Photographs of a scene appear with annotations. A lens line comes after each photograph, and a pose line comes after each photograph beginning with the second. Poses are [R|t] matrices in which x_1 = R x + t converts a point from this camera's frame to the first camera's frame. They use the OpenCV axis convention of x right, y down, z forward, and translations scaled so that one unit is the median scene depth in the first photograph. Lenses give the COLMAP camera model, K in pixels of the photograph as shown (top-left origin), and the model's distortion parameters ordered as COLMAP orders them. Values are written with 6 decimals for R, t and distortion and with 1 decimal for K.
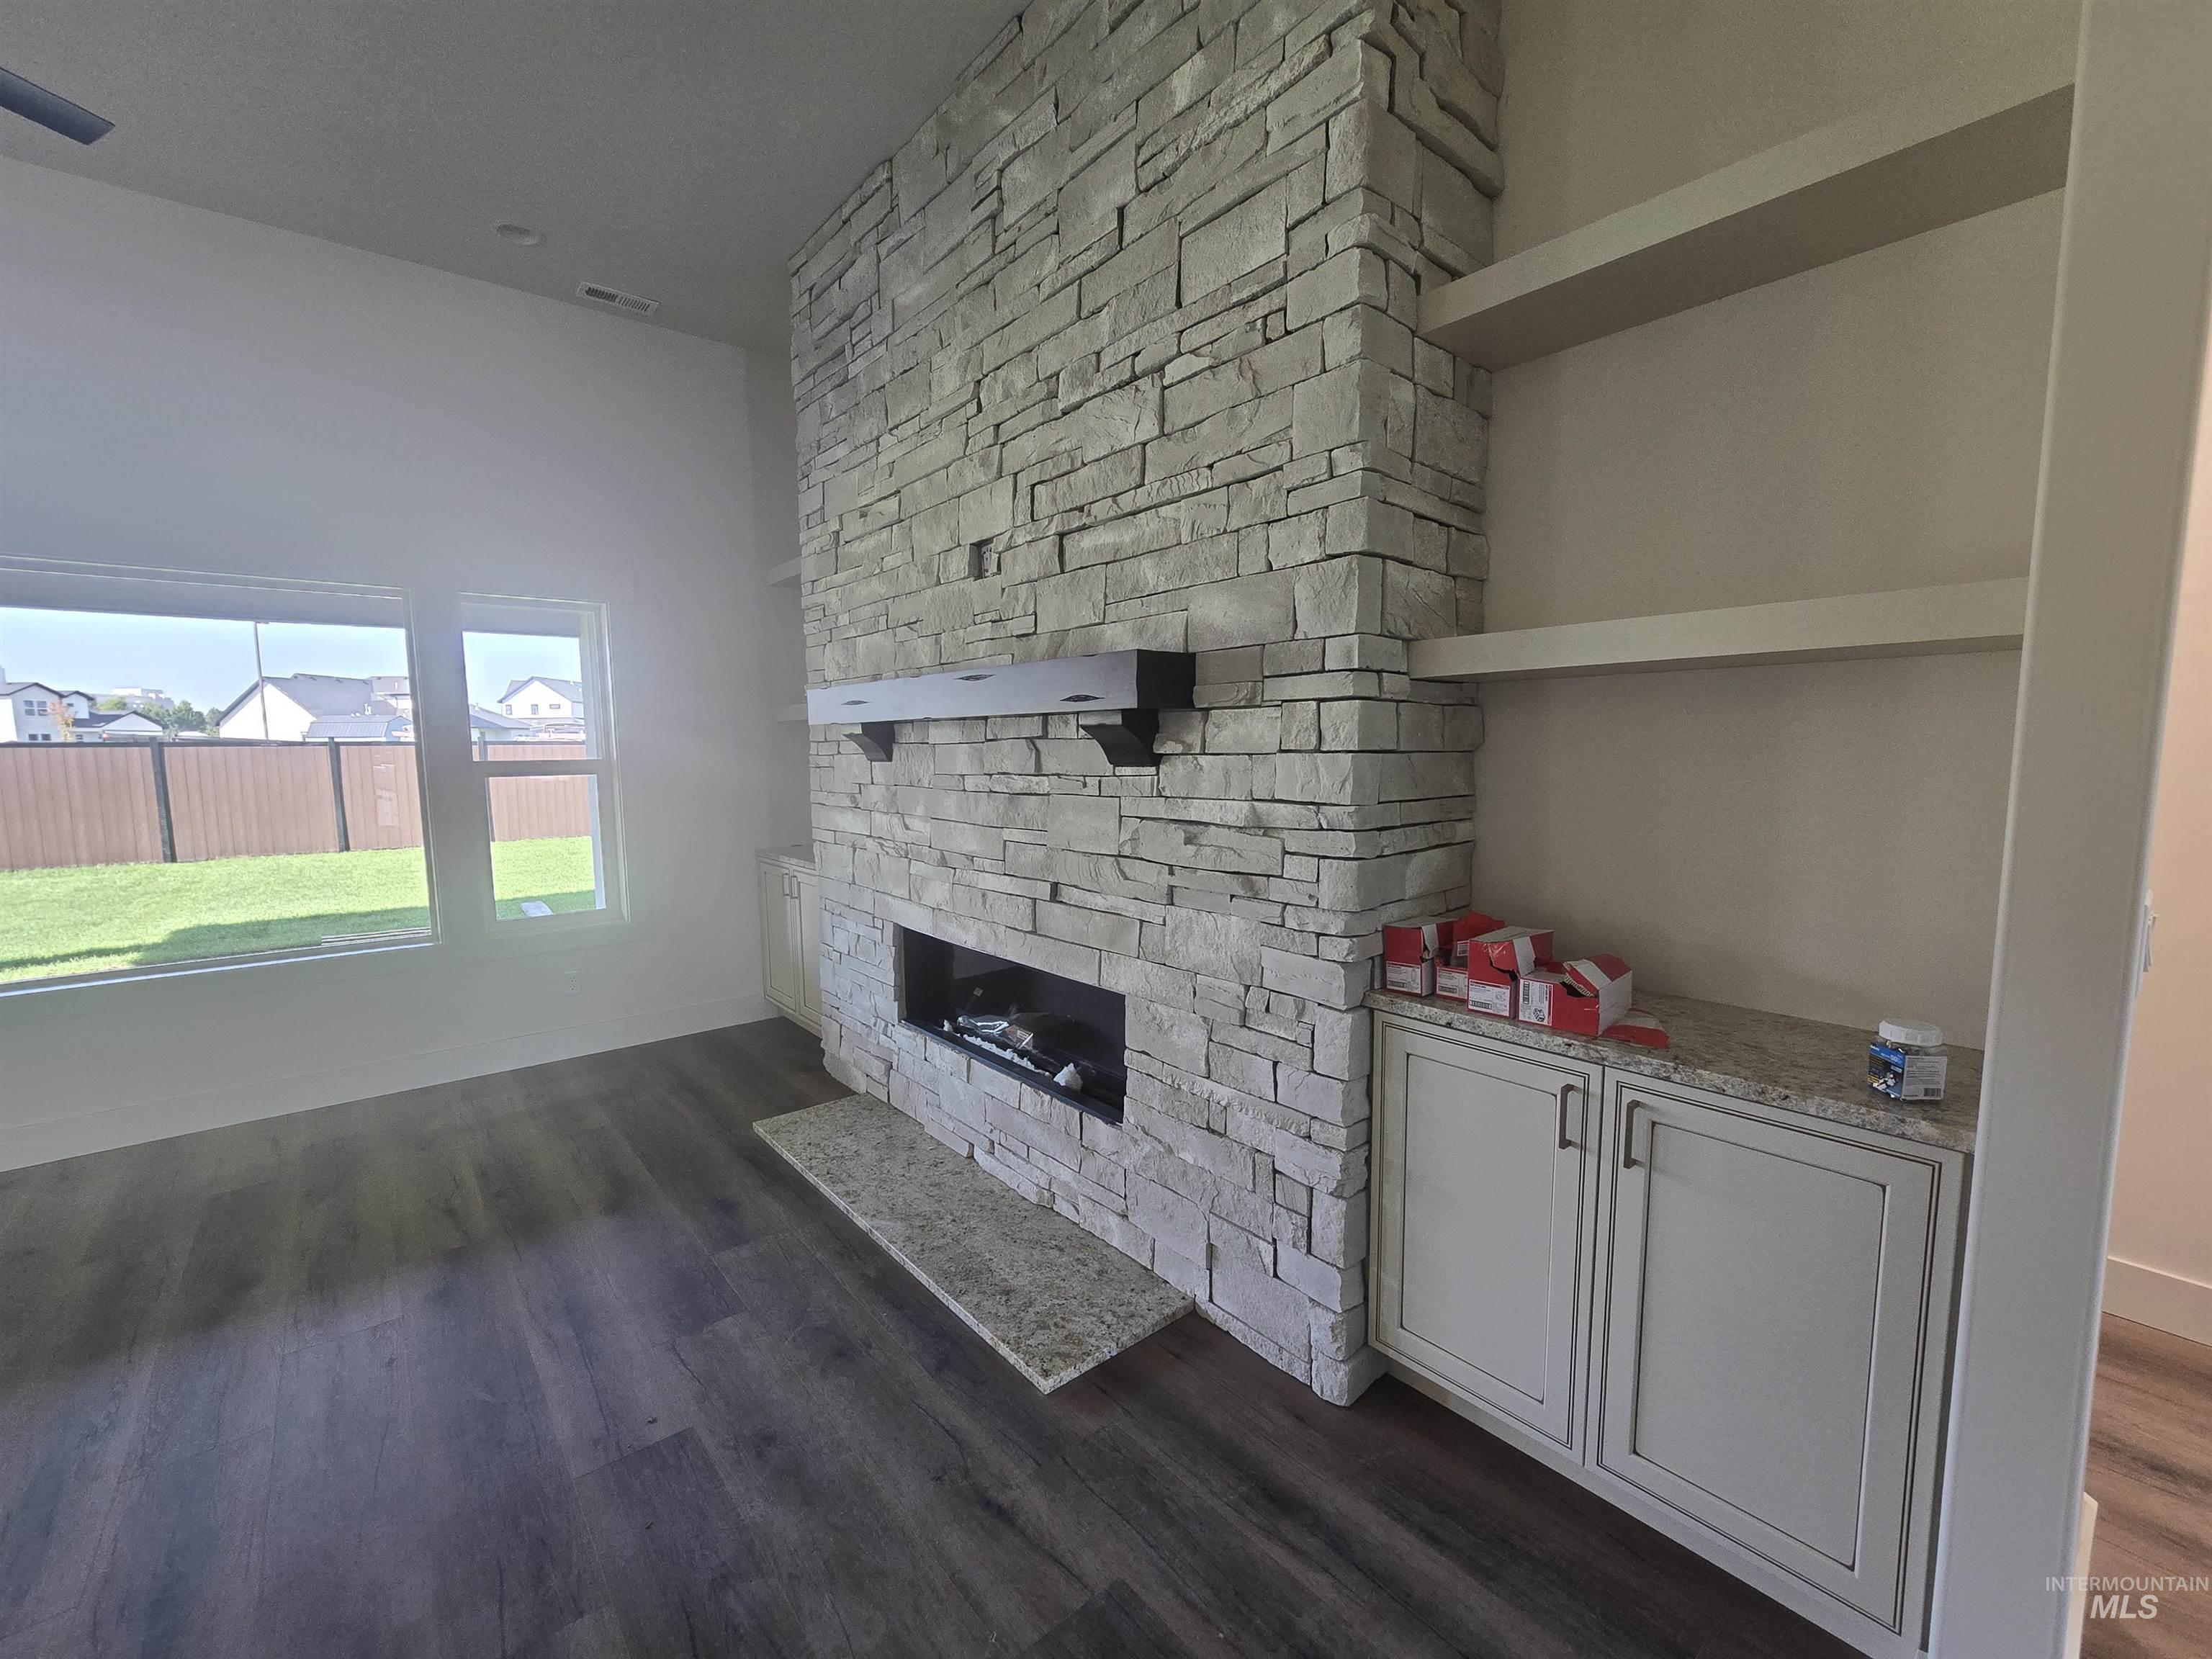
lens RADIAL K [[902.9, 0, 1100.3], [0, 902.9, 845.3], [0, 0, 1]] dist [0.000557, 0.001485]
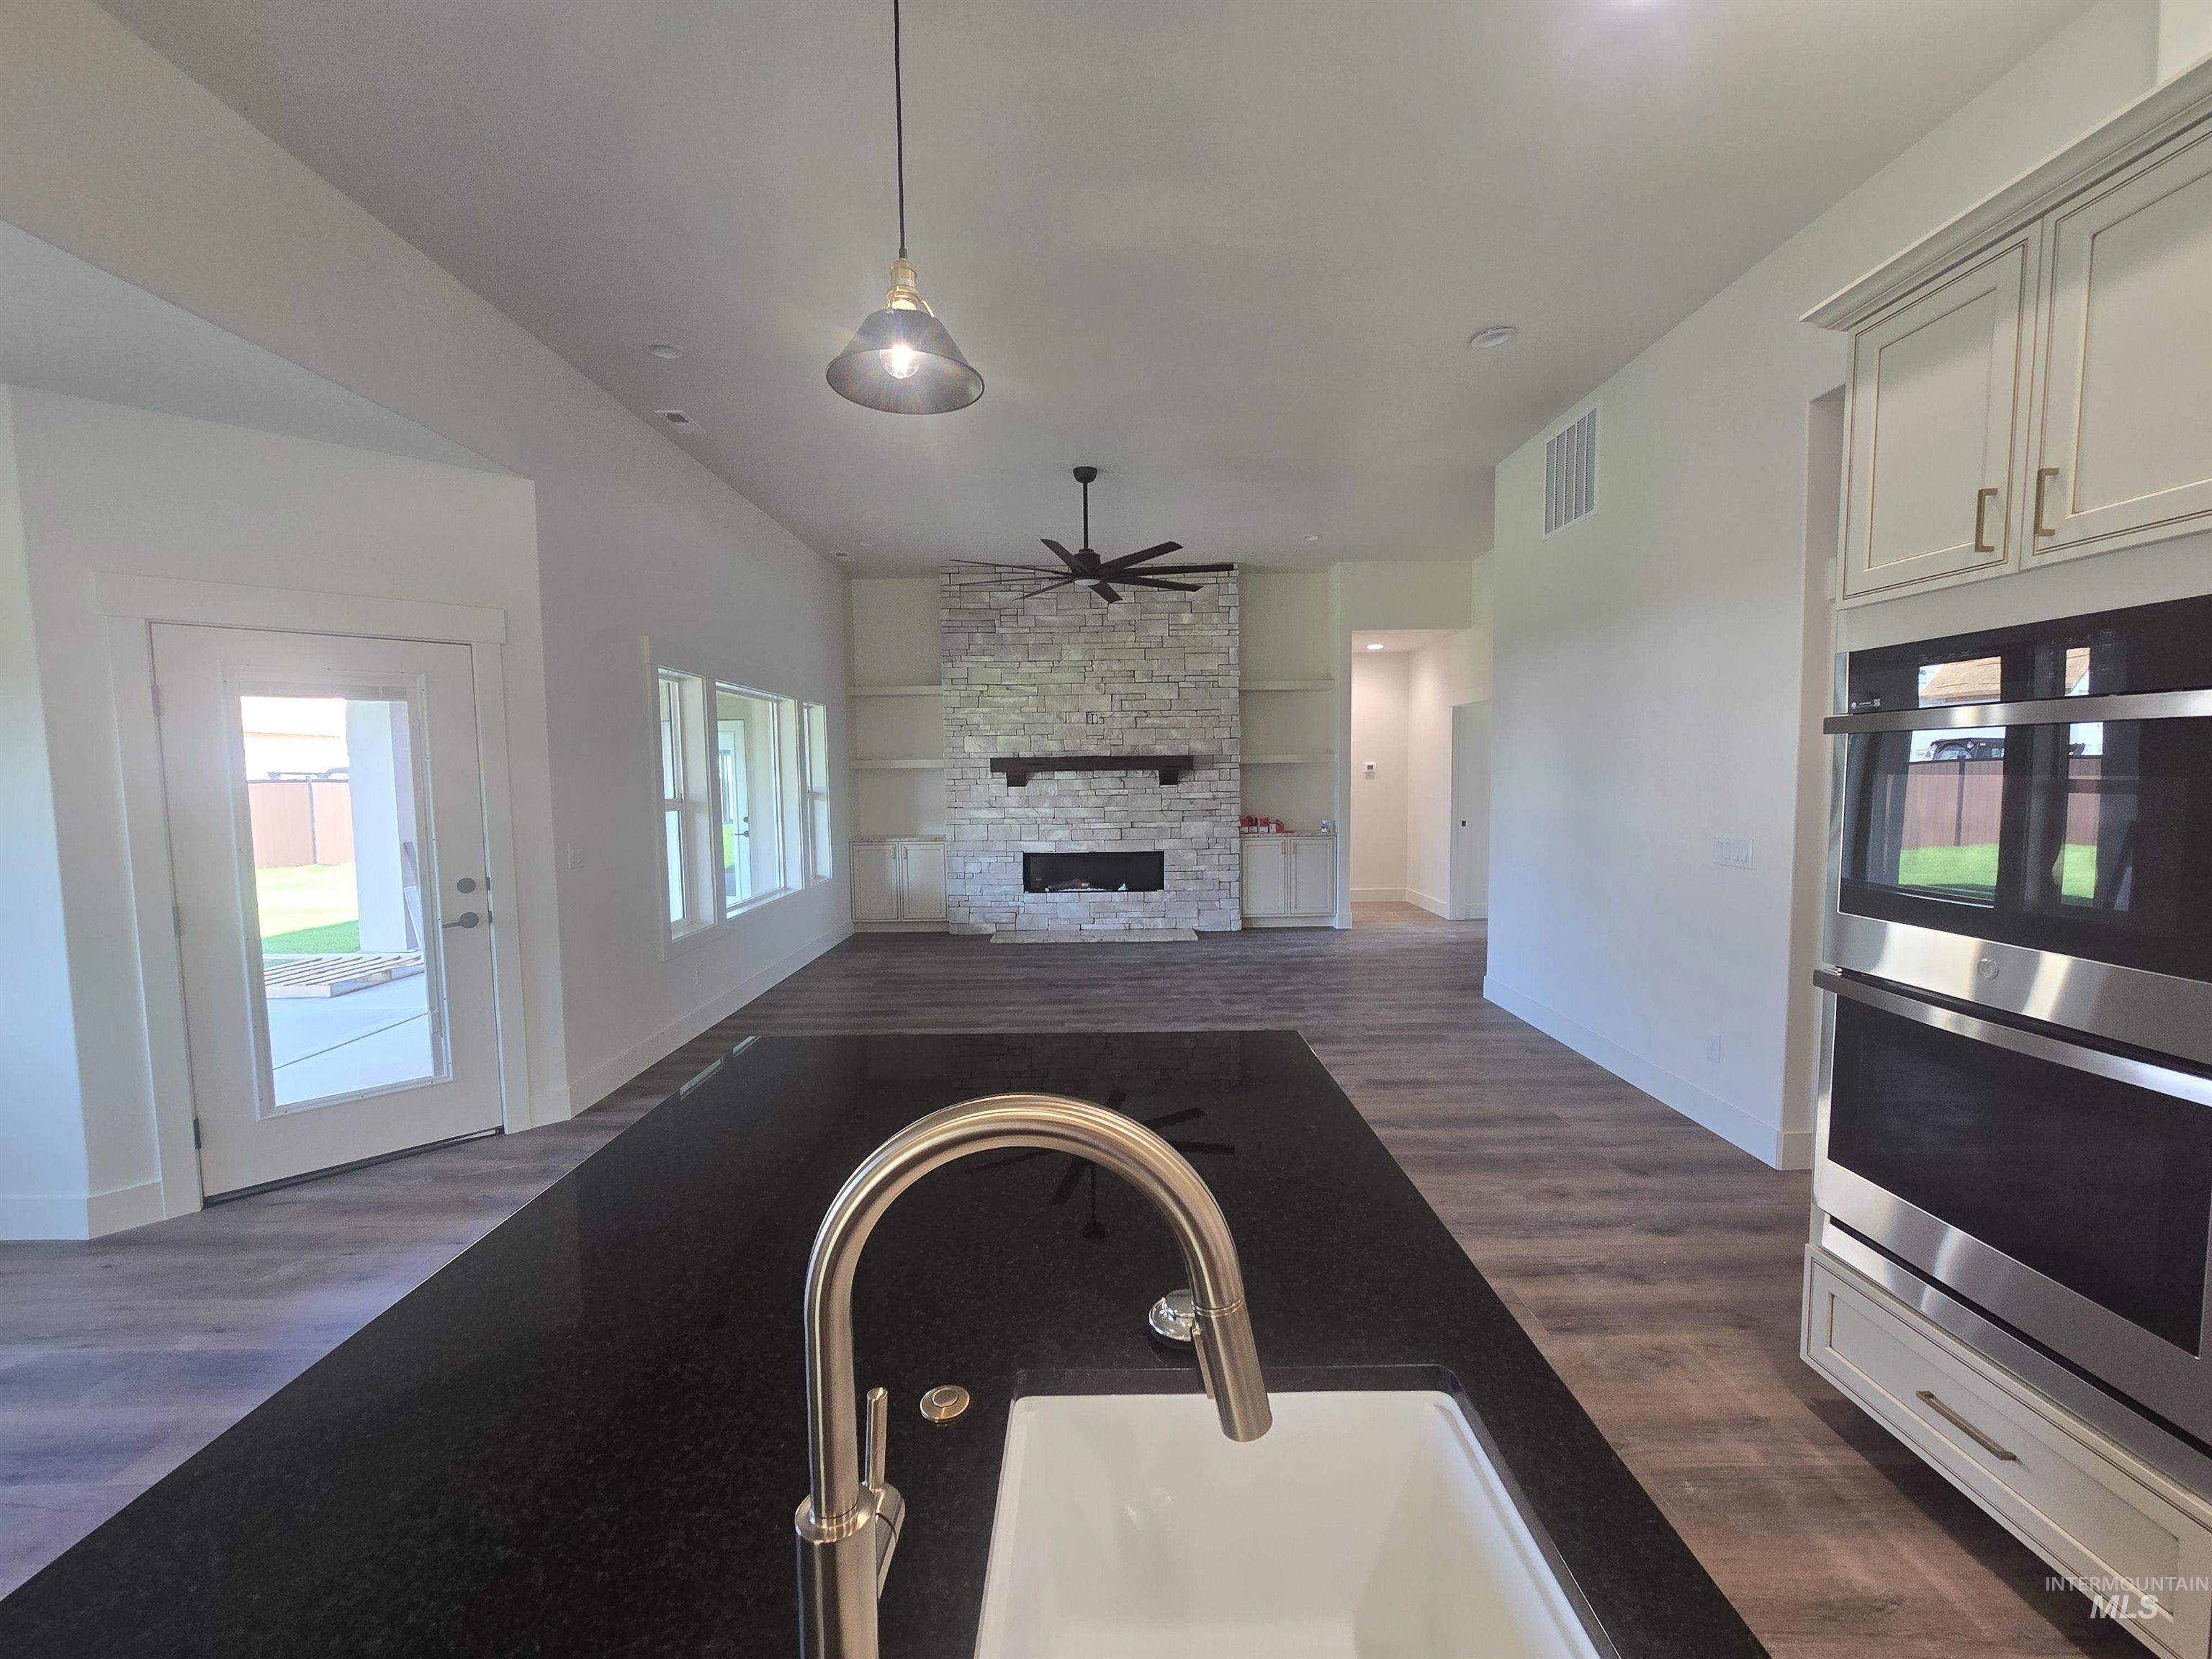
lens RADIAL K [[902.9, 0, 1098.9], [0, 902.9, 846.3], [0, 0, 1]] dist [0.000557, 0.001485]
pose [[0.650821, -0.066945, 0.756274, -2.977823], [0.091221, 0.995784, 0.009645, 0.099620], [-0.753731, 0.062711, 0.654184, -1.174150]]
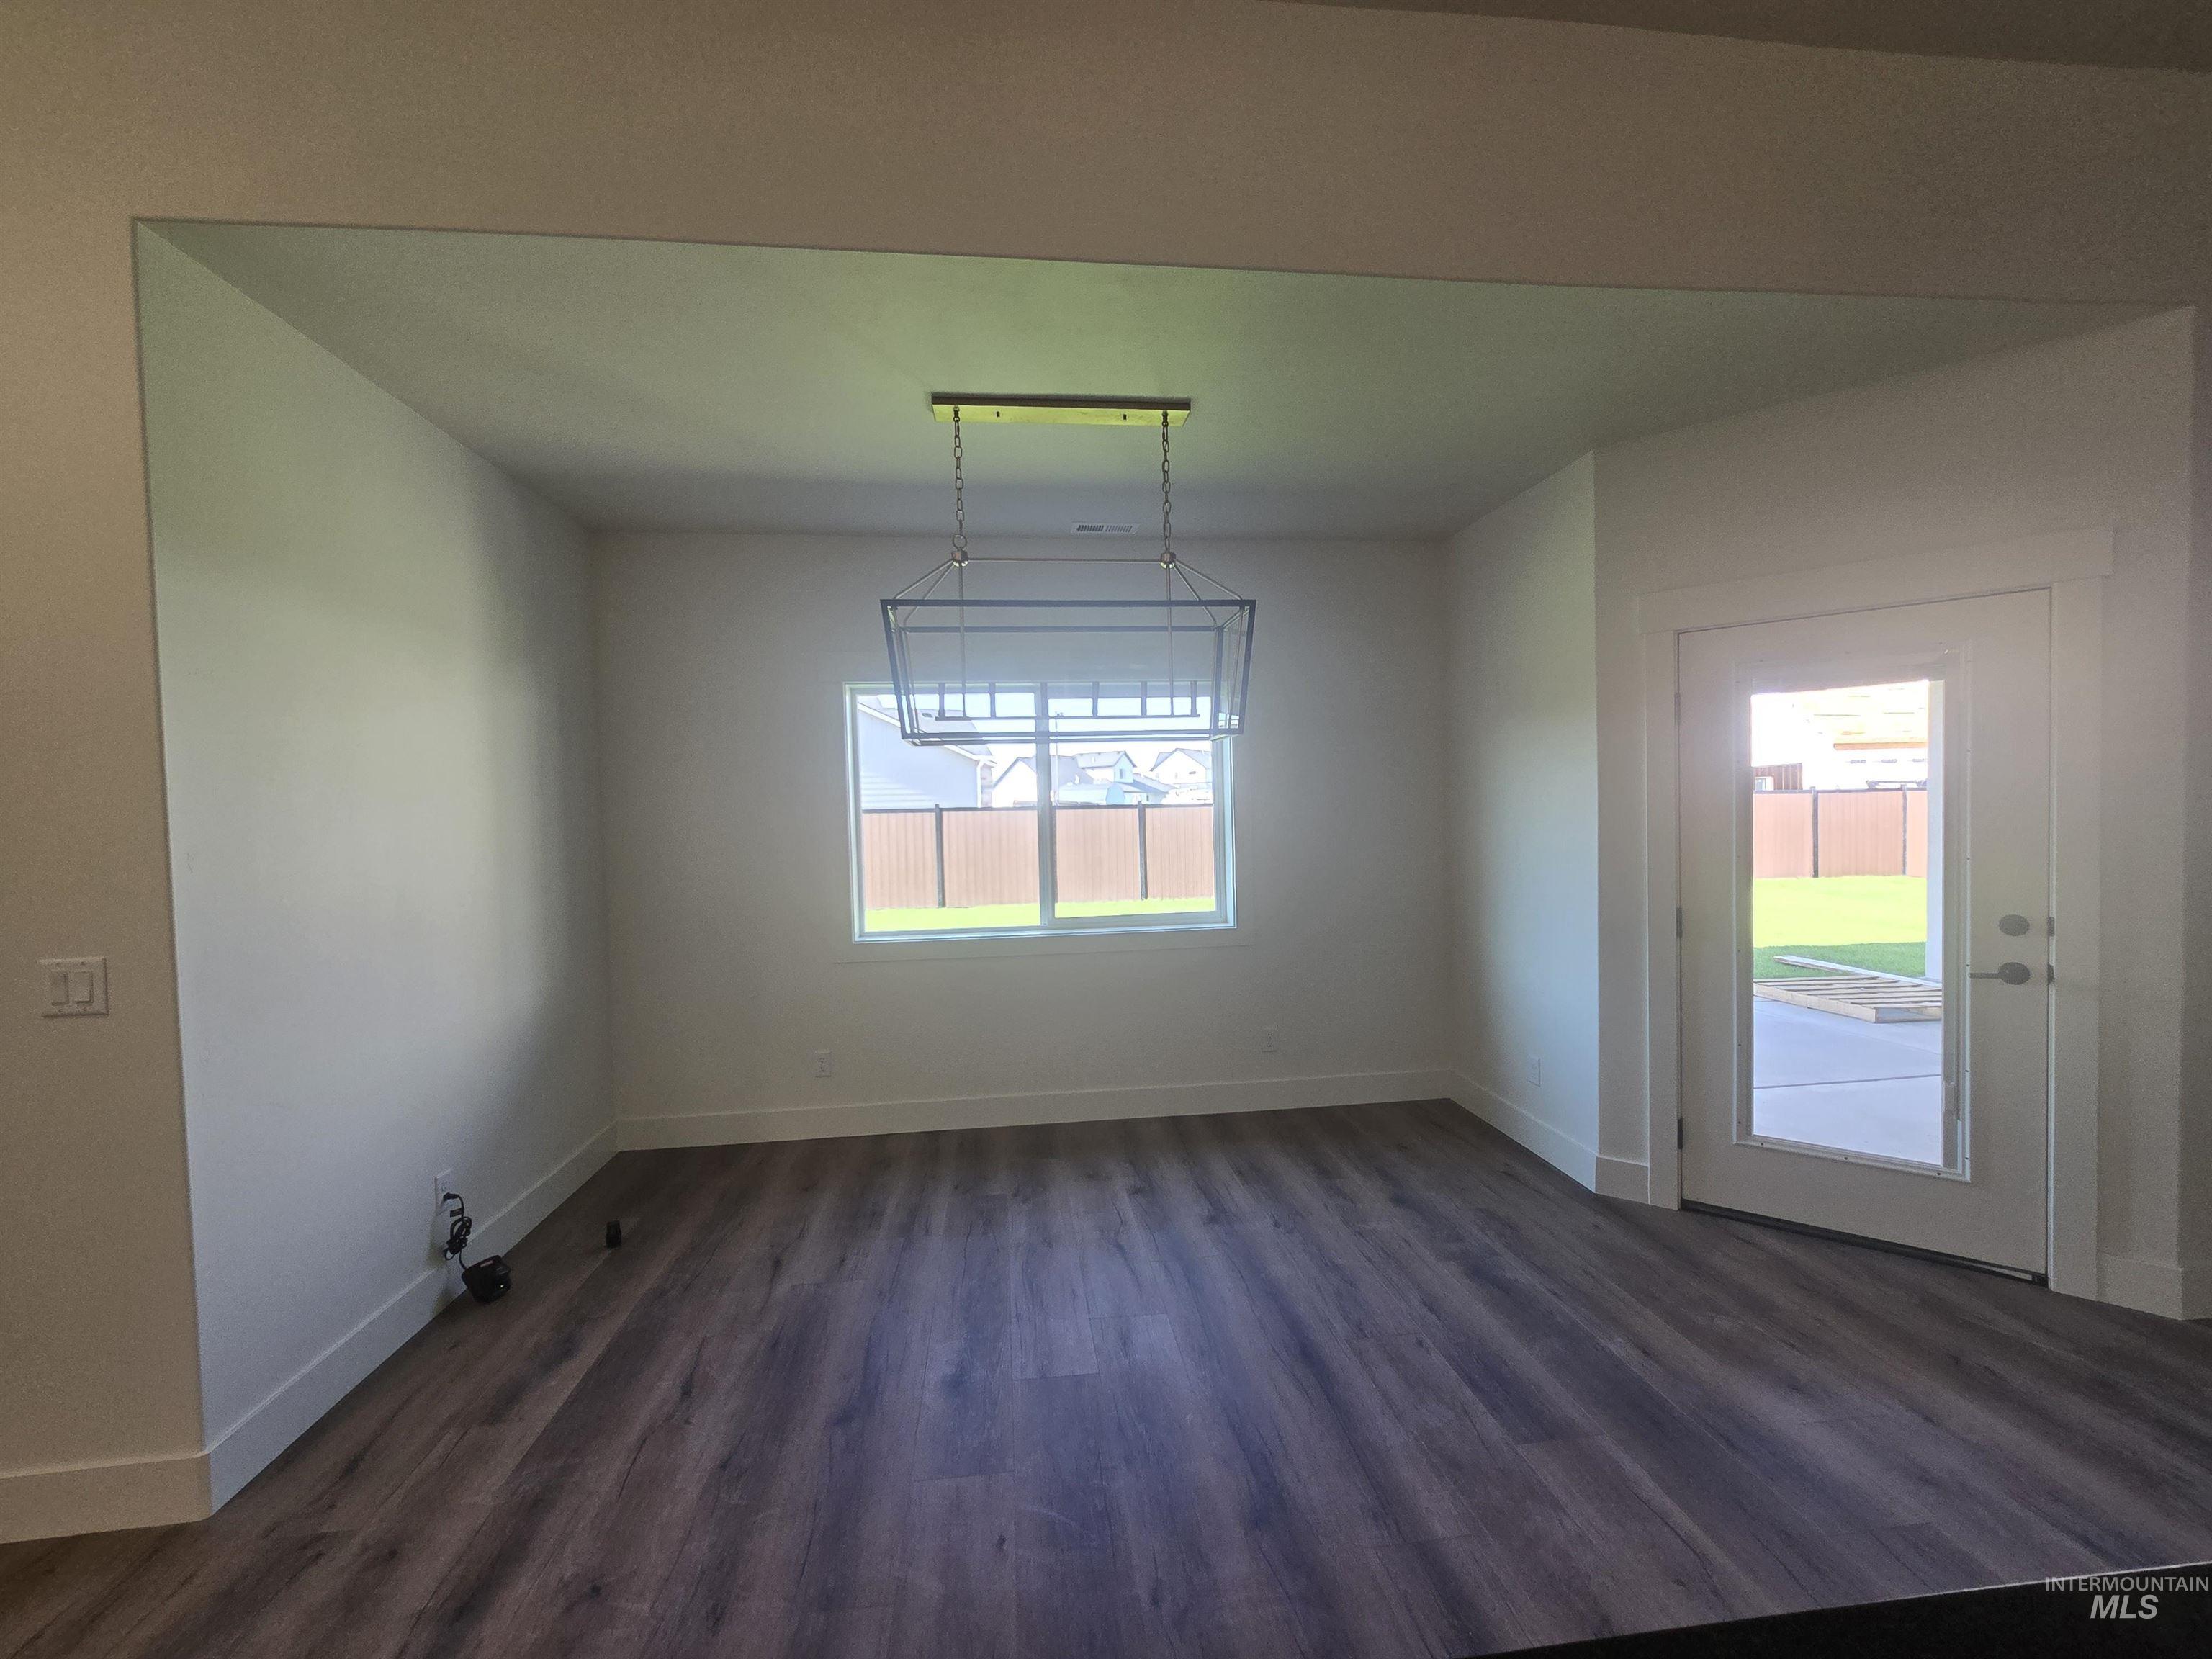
lens RADIAL K [[902.9, 0, 1106.5], [0, 902.9, 832.7], [0, 0, 1]] dist [0.000557, 0.001485]
pose [[0.830957, 0.001428, -0.556335, -2.818234], [-0.041752, 0.997337, -0.059801, 0.080908], [0.554768, 0.072920, 0.828803, -0.887793]]
